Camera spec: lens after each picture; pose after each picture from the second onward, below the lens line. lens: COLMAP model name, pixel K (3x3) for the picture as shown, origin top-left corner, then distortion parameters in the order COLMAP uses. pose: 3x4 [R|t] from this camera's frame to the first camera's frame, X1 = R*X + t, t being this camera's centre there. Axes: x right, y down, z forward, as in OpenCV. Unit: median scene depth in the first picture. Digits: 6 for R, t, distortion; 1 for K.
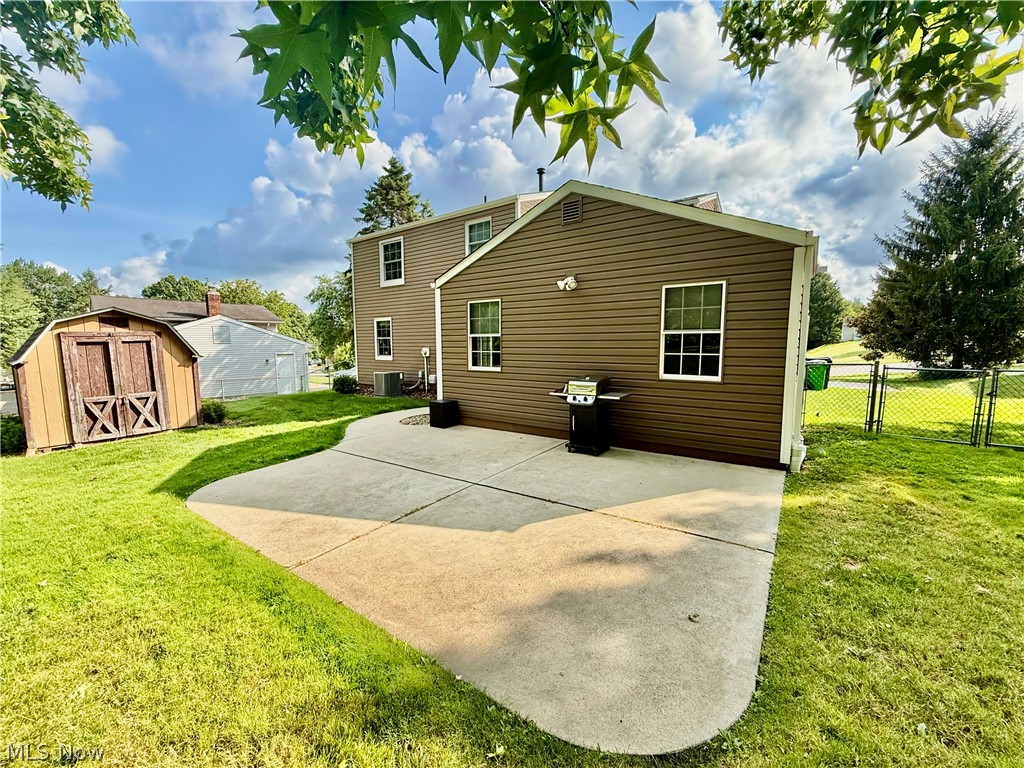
lens RADIAL K [[408.6, 0, 510.8], [0, 408.6, 384.2], [0, 0, 1]] dist [-0.015980, -0.000091]
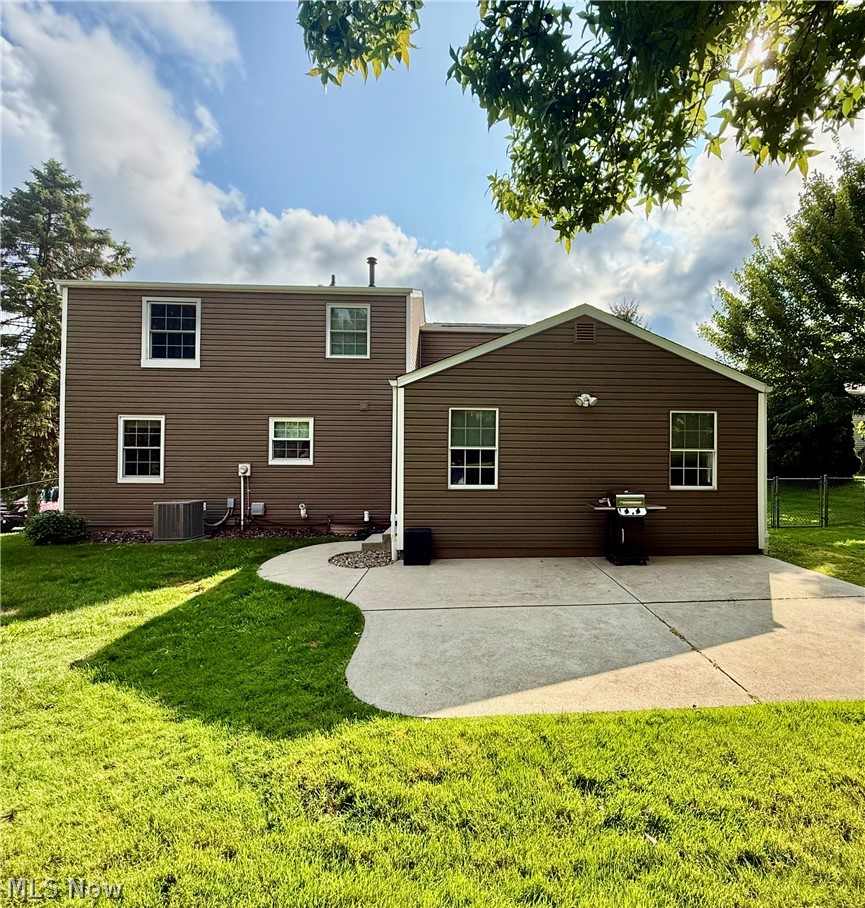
lens RADIAL K [[496.8, 0, 432.6], [0, 496.8, 455.2], [0, 0, 1]] dist [-0.000594, -0.001029]
pose [[0.777211, 0.020507, 0.628906, -0.803745], [0.053359, 0.993721, -0.098345, -0.006706], [-0.626974, 0.109993, 0.771236, 0.254306]]
